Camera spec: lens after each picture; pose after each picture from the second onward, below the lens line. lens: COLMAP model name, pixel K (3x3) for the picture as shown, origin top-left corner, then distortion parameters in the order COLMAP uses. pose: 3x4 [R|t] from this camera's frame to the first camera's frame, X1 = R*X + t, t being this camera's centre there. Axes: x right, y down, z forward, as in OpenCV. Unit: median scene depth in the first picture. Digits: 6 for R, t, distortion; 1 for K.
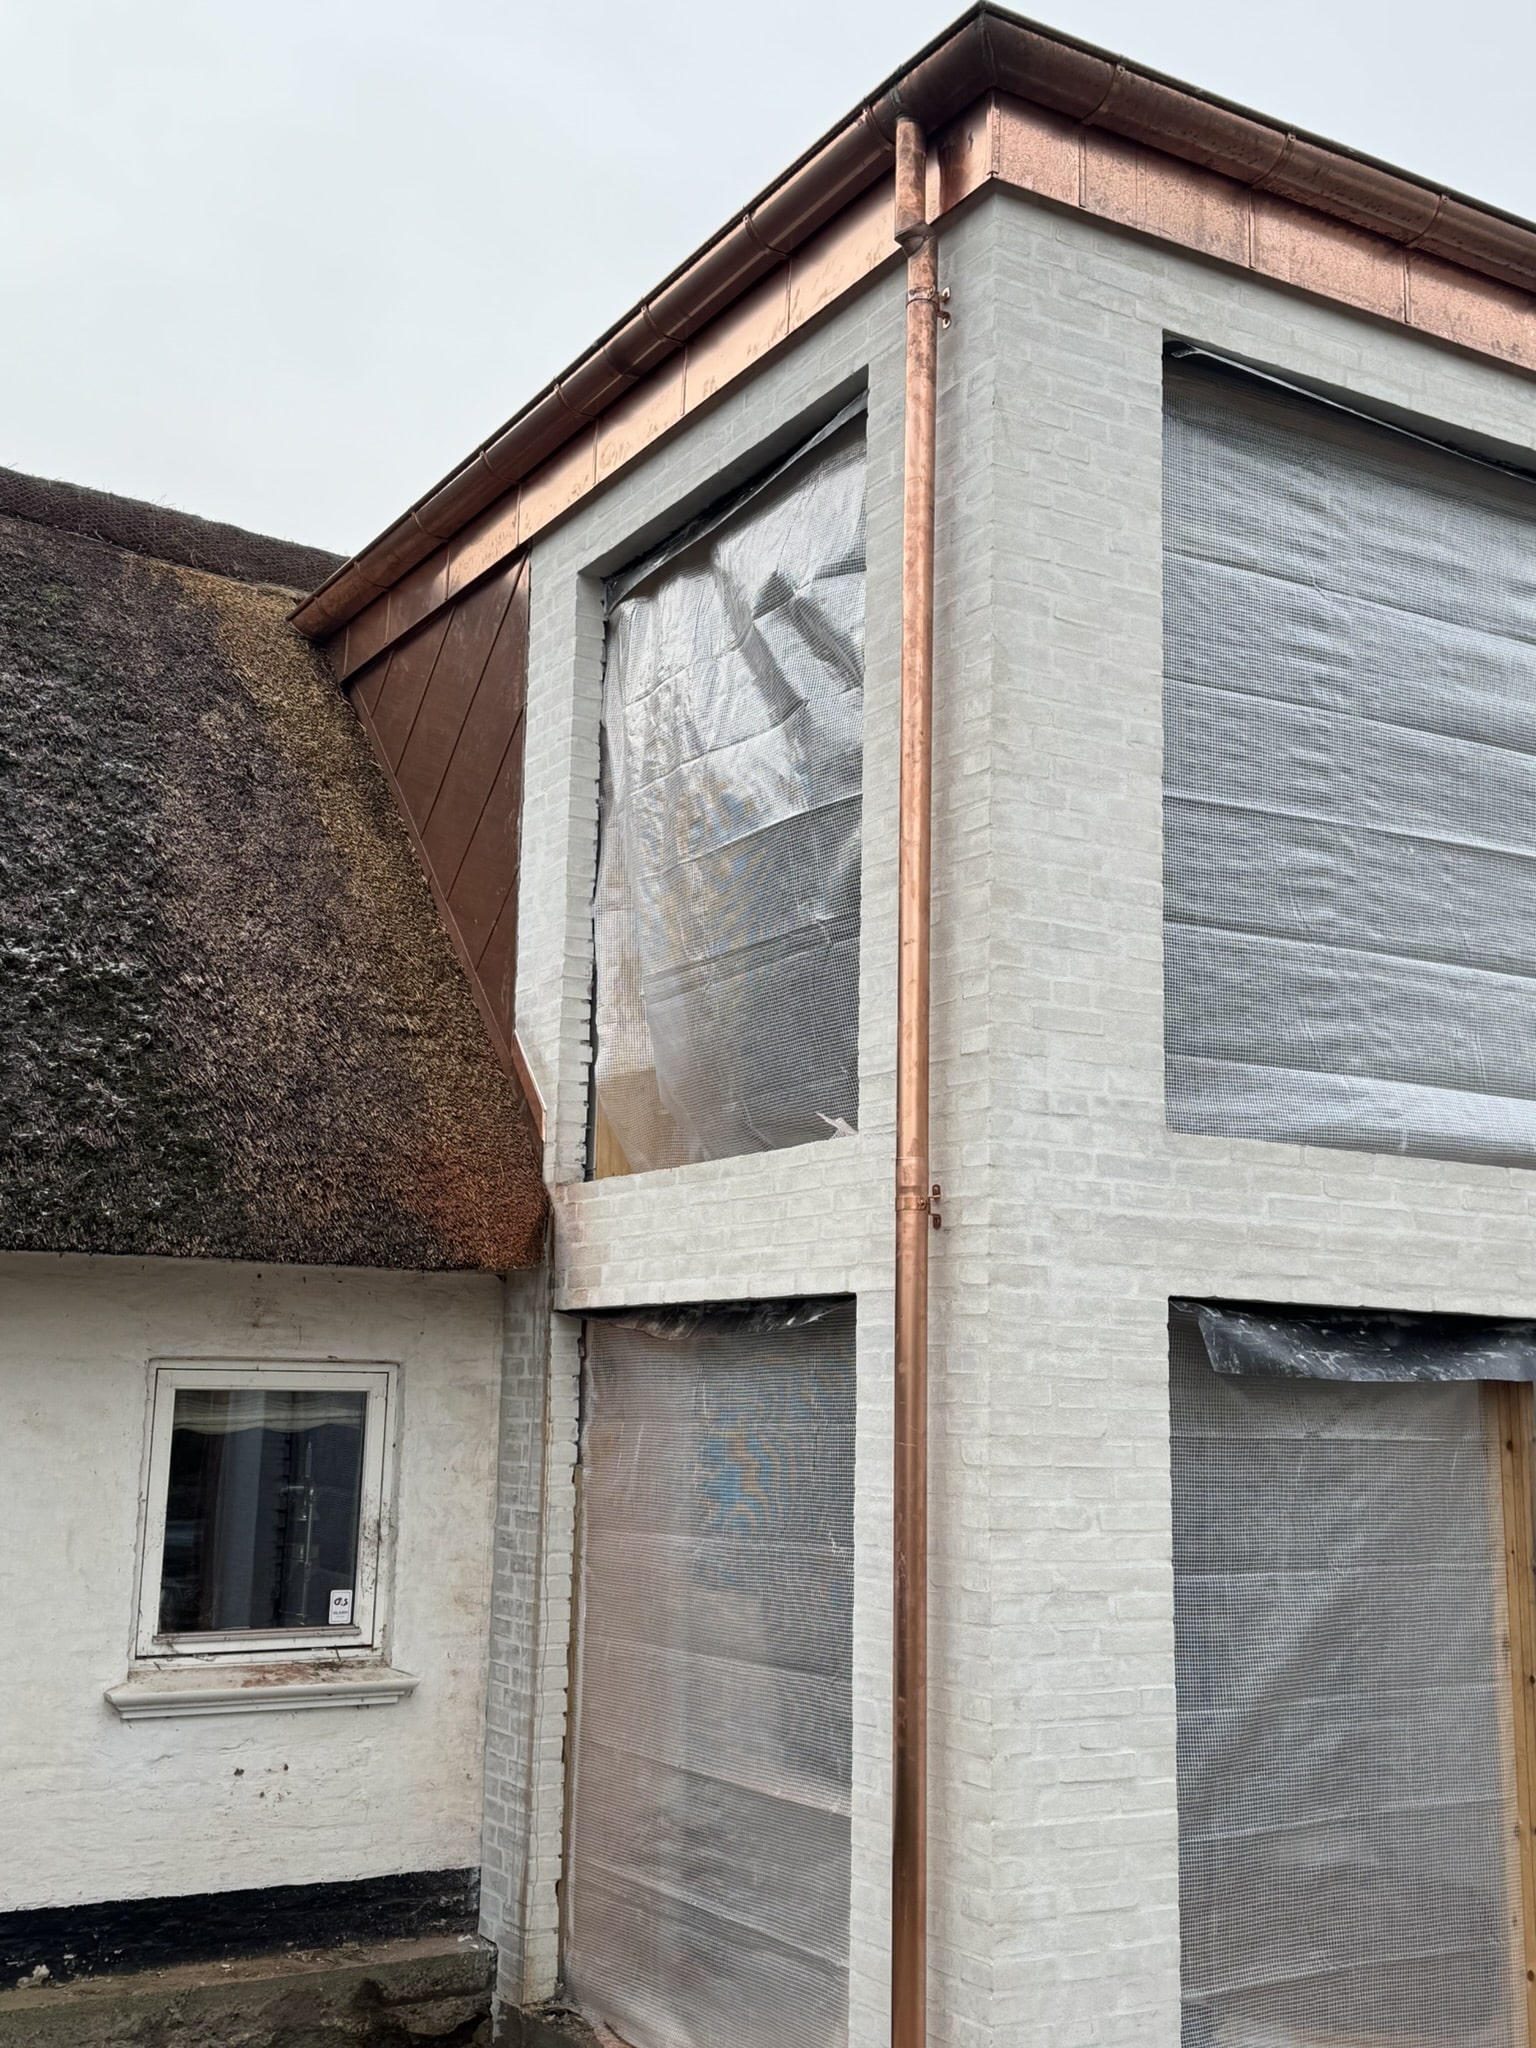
lens RADIAL K [[2233.8, 0, 768.4], [0, 2233.8, 1026.3], [0, 0, 1]] dist [0.099207, 0.000000]
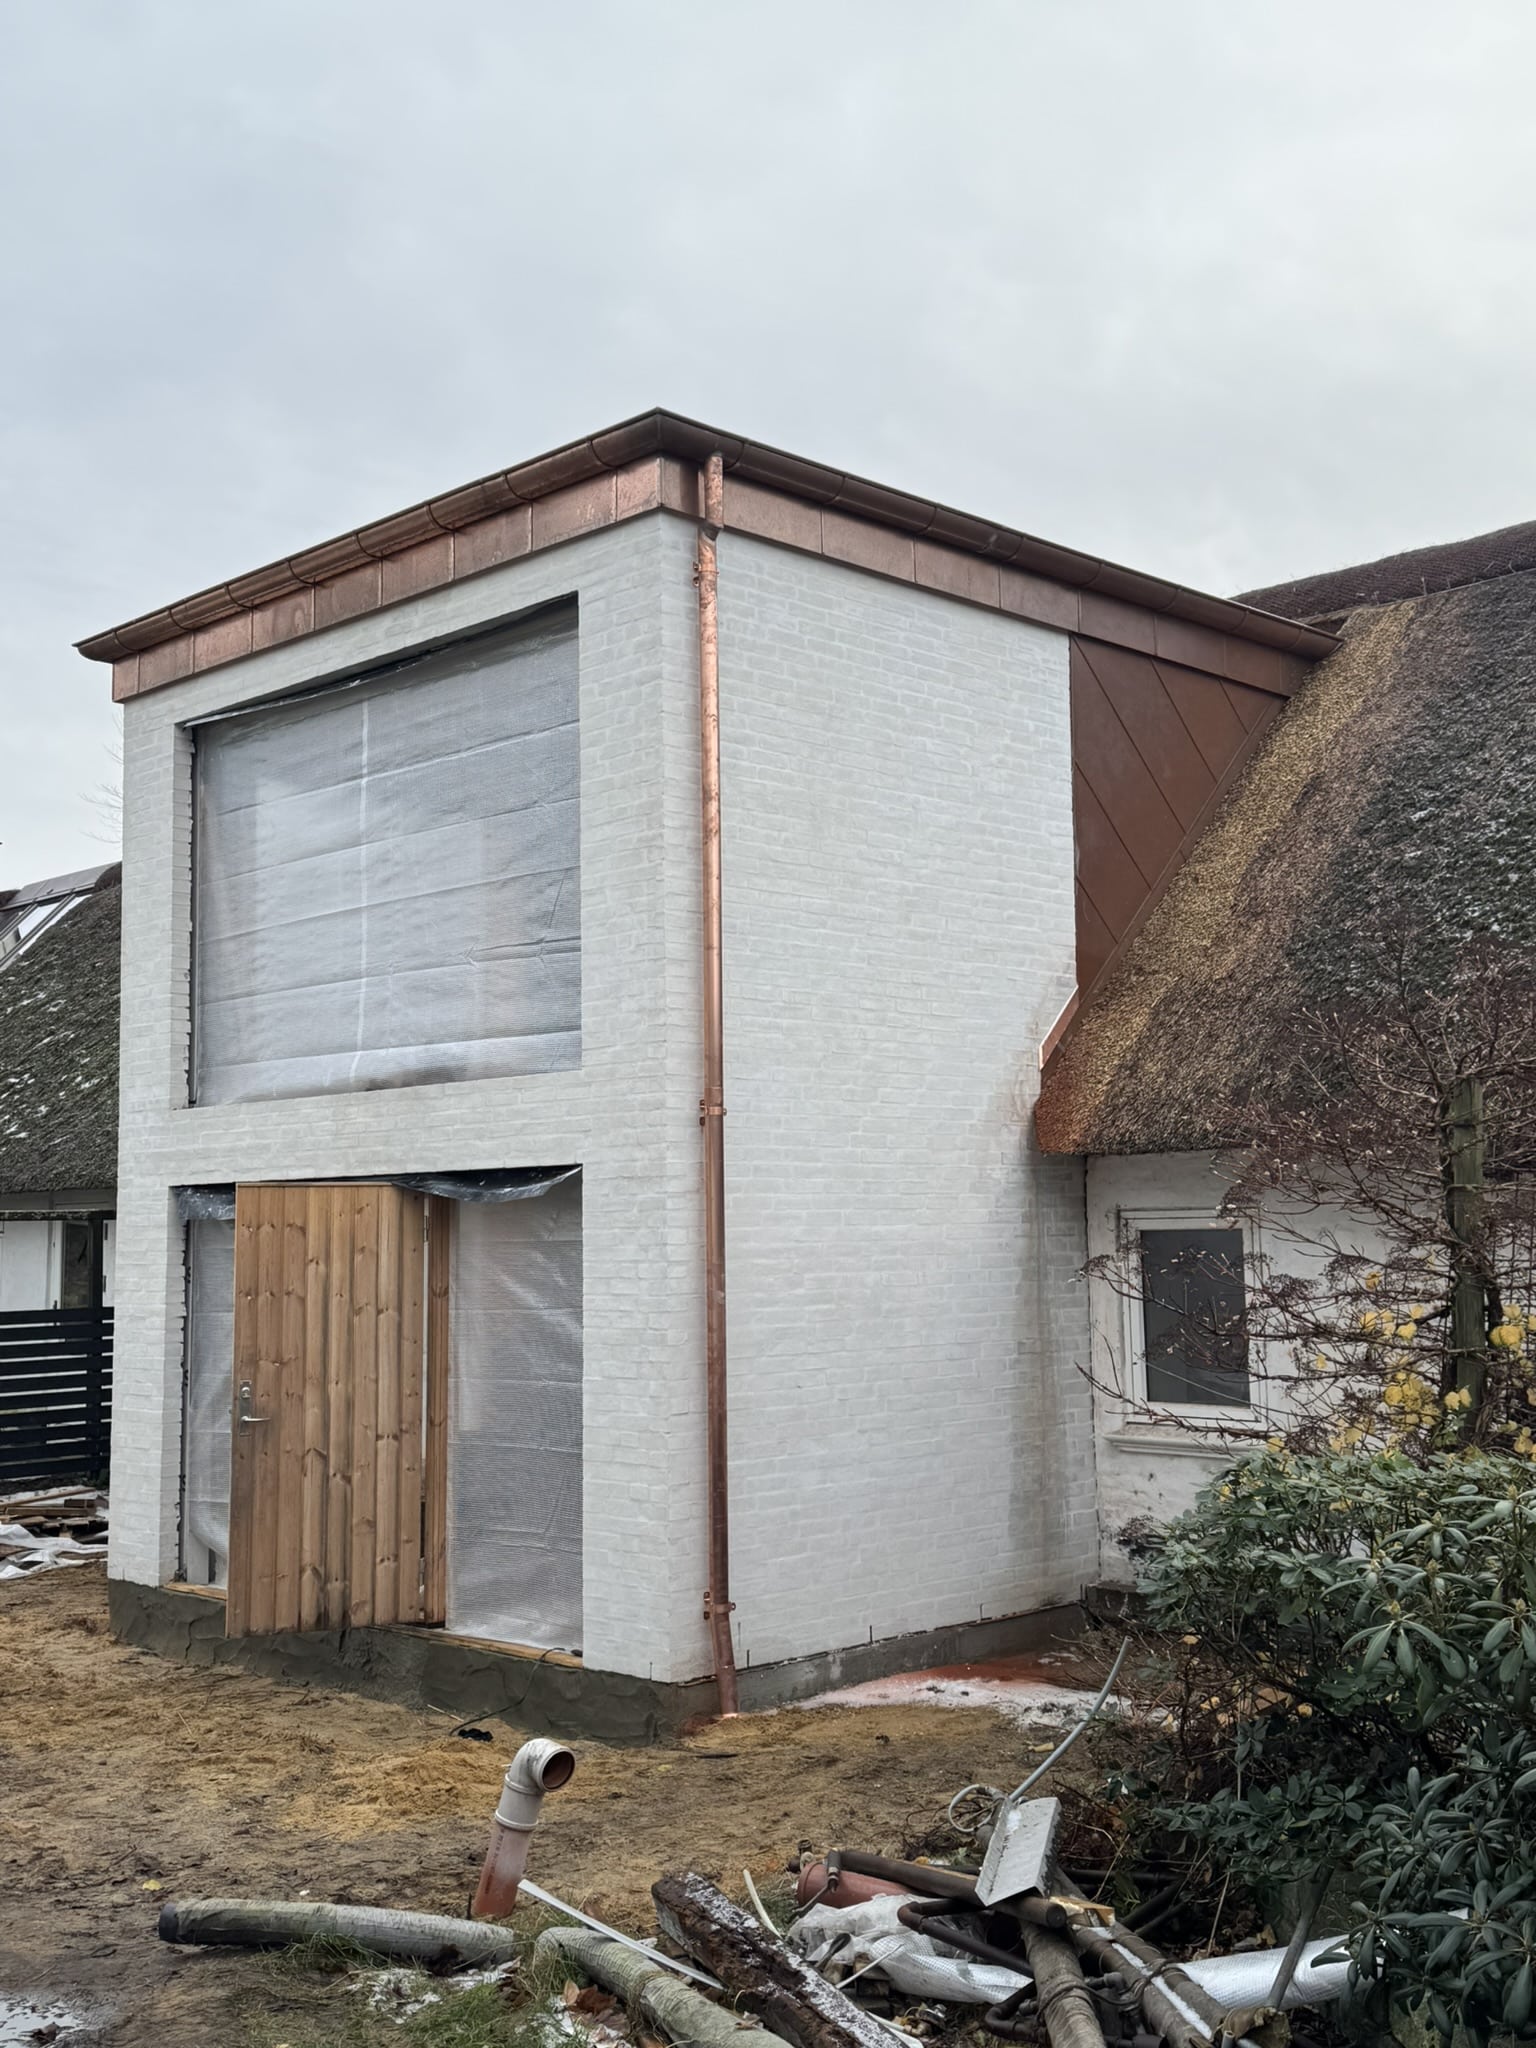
lens RADIAL K [[2233.8, 0, 773.8], [0, 2233.8, 1008.3], [0, 0, 1]] dist [0.099207, 0.000000]
pose [[0.257862, -0.127641, -0.957713, 2.200619], [0.179587, 0.980294, -0.082297, 0.212127], [0.949345, -0.150772, 0.275703, 0.879305]]
